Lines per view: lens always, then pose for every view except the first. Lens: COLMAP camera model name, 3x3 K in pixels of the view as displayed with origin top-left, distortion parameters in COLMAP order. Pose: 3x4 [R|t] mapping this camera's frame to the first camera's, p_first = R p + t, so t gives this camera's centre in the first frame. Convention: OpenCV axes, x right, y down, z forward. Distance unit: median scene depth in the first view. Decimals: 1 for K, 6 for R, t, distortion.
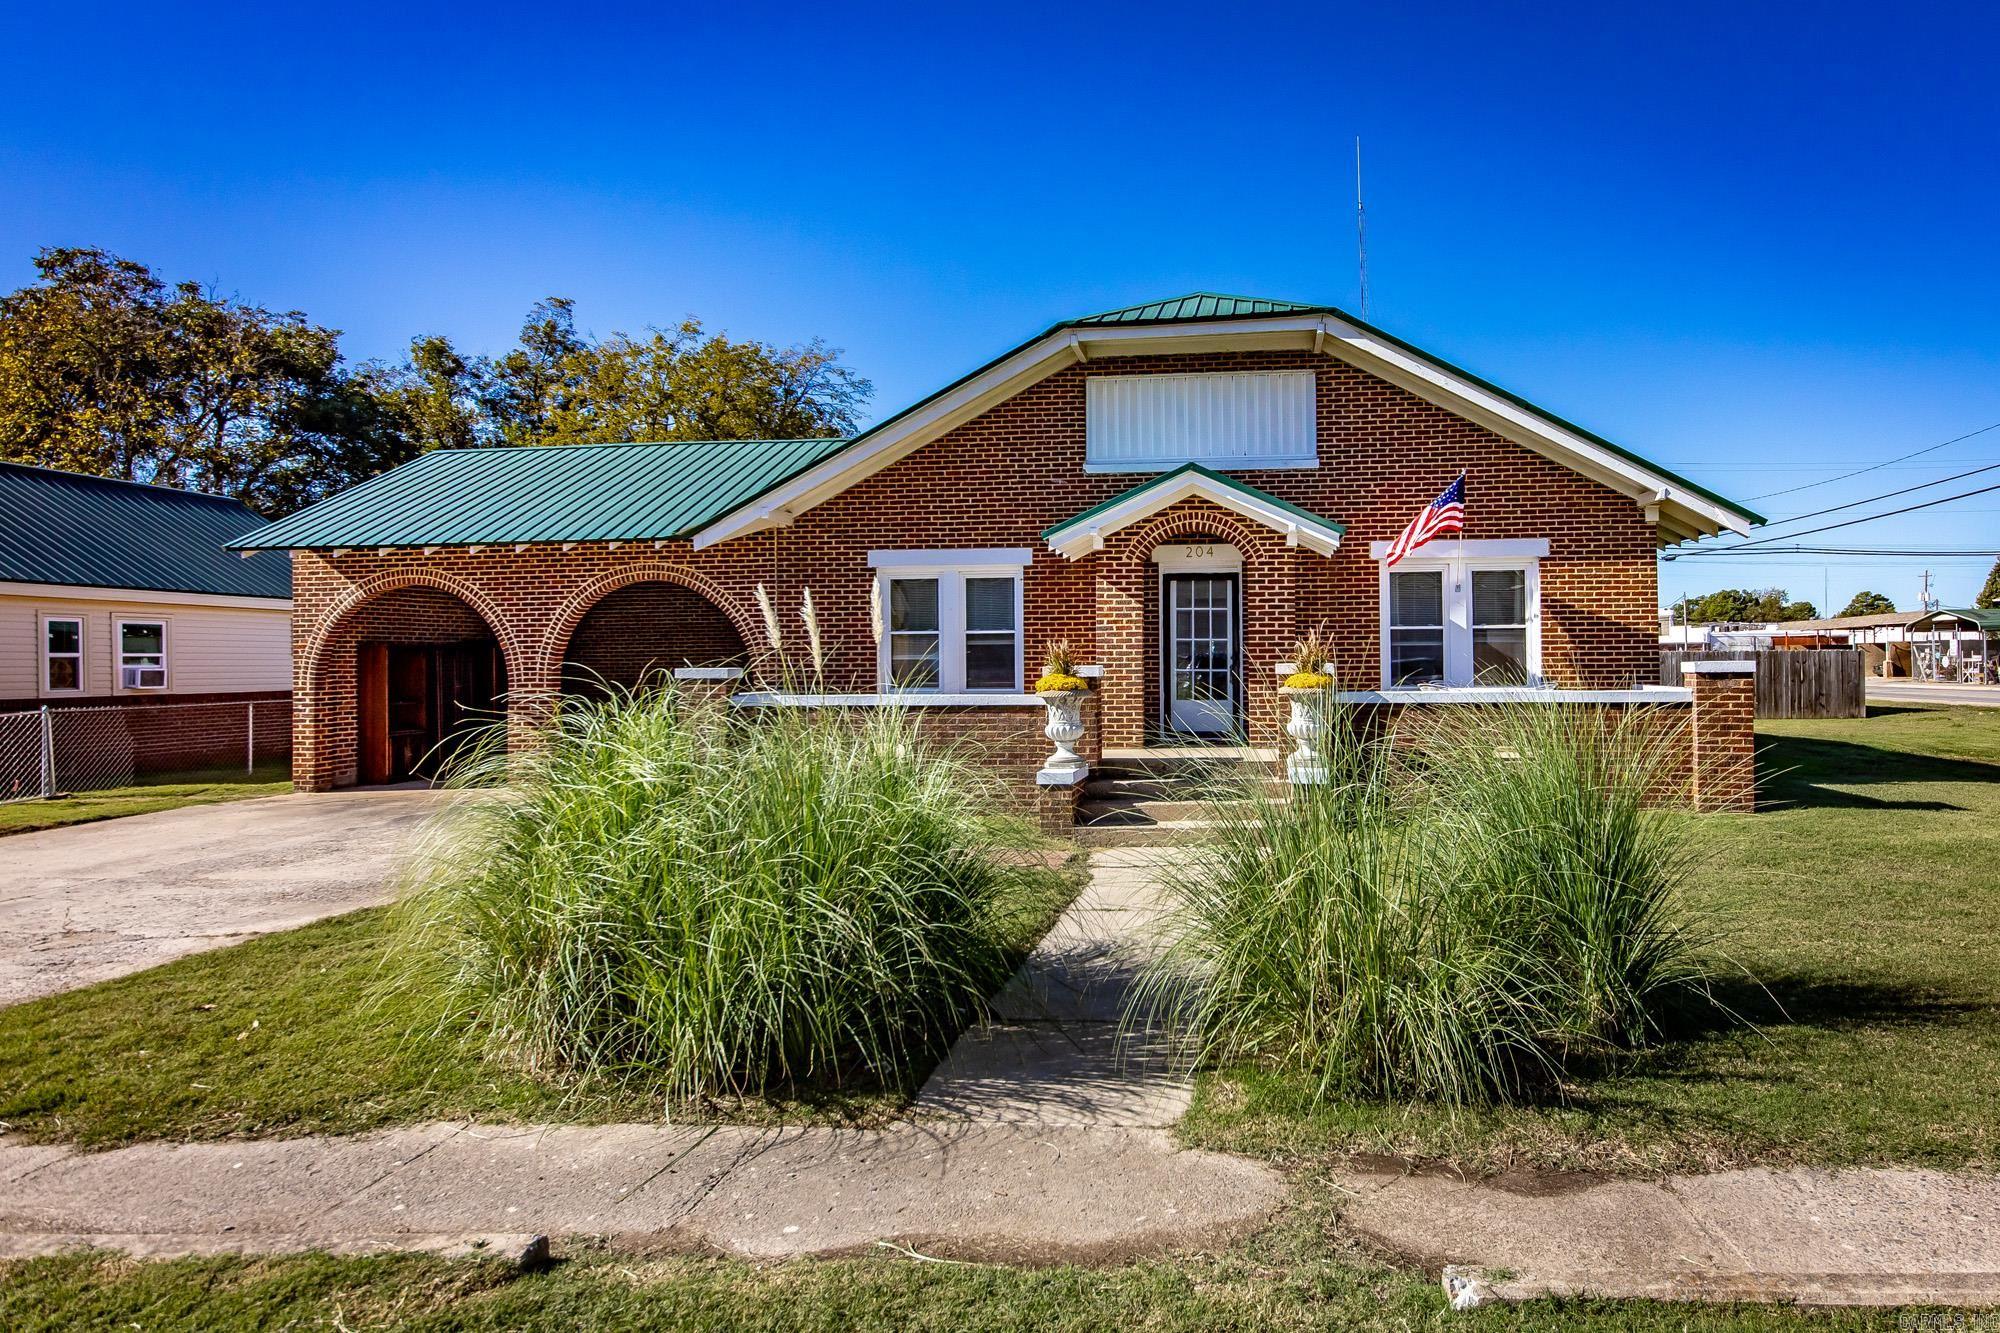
lens RADIAL K [[965.0, 0, 1002.1], [0, 965.0, 670.3], [0, 0, 1]] dist [-0.002530, -0.000078]
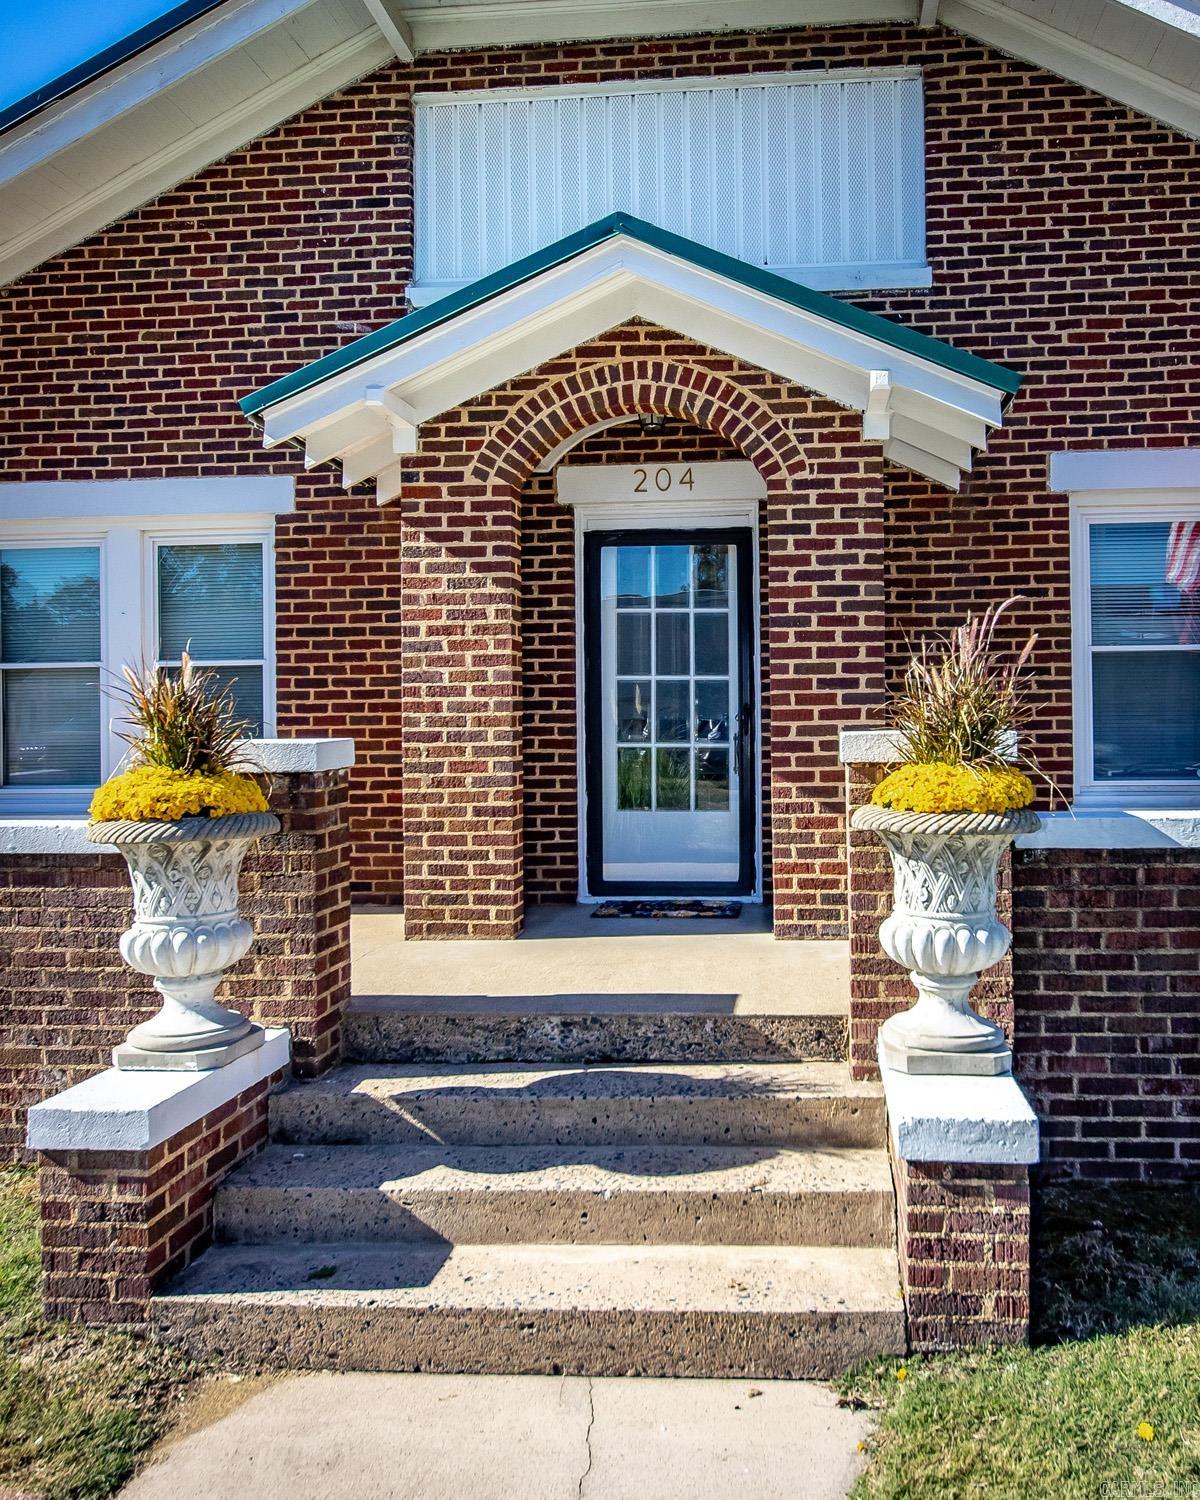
lens RADIAL K [[818.3, 0, 599.6], [0, 818.3, 739.5], [0, 0, 1]] dist [-0.002022, -0.000616]
pose [[0.999953, -0.004319, 0.008667, 0.171664], [0.004260, 0.999968, 0.006801, -0.005522], [-0.008696, -0.006763, 0.999939, 0.623843]]
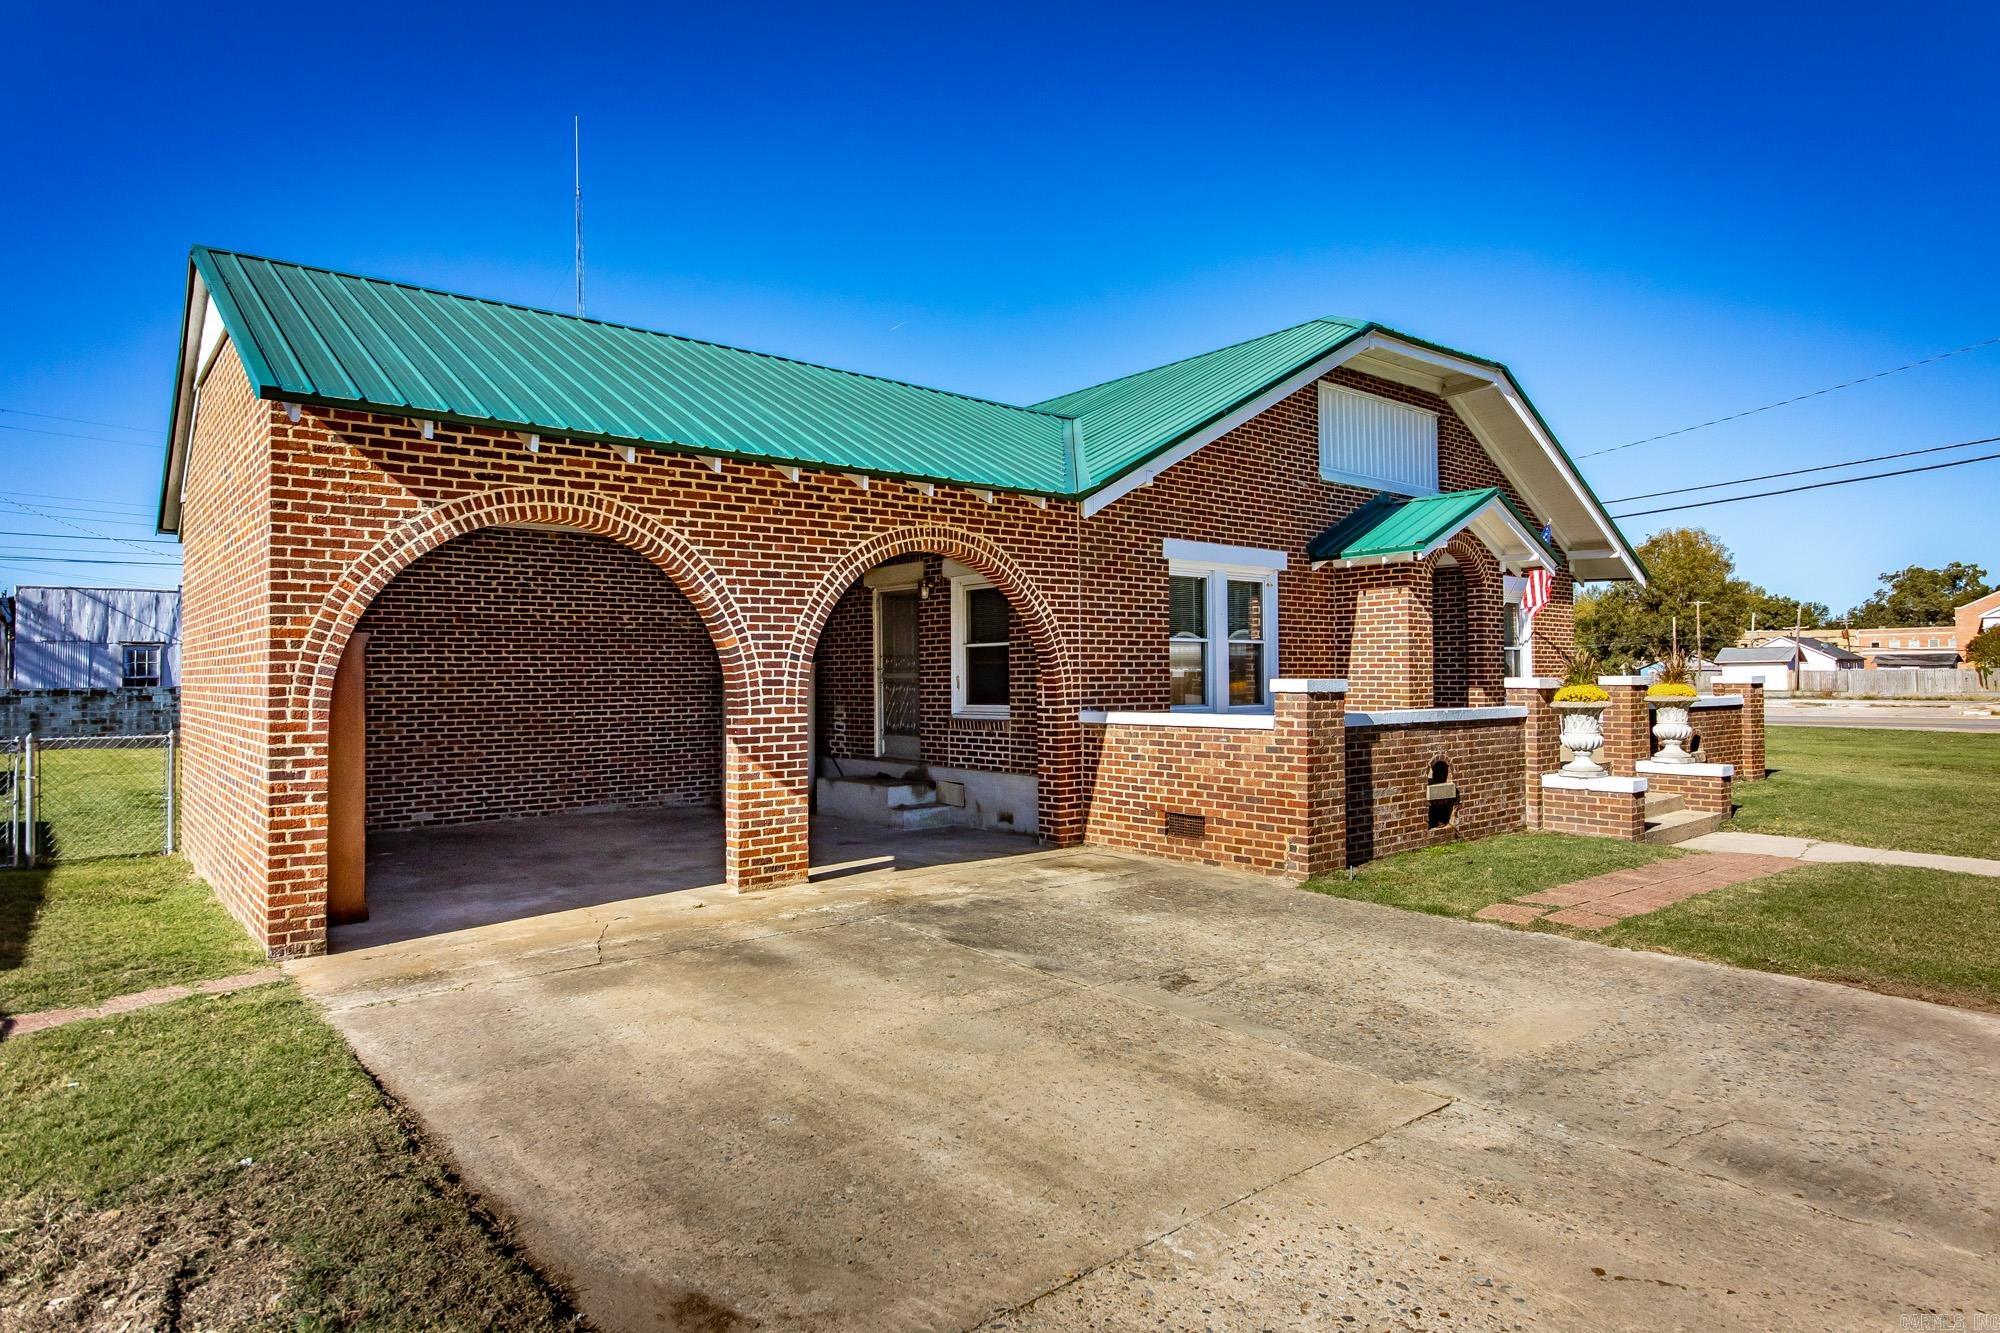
lens RADIAL K [[1098.7, 0, 1001.4], [0, 1098.7, 667.7], [0, 0, 1]] dist [0.003442, 0.000385]
pose [[0.721920, 0.009095, 0.691916, -0.896082], [0.002907, 0.999865, -0.016177, 0.000675], [-0.691970, 0.013690, 0.721796, 0.430968]]
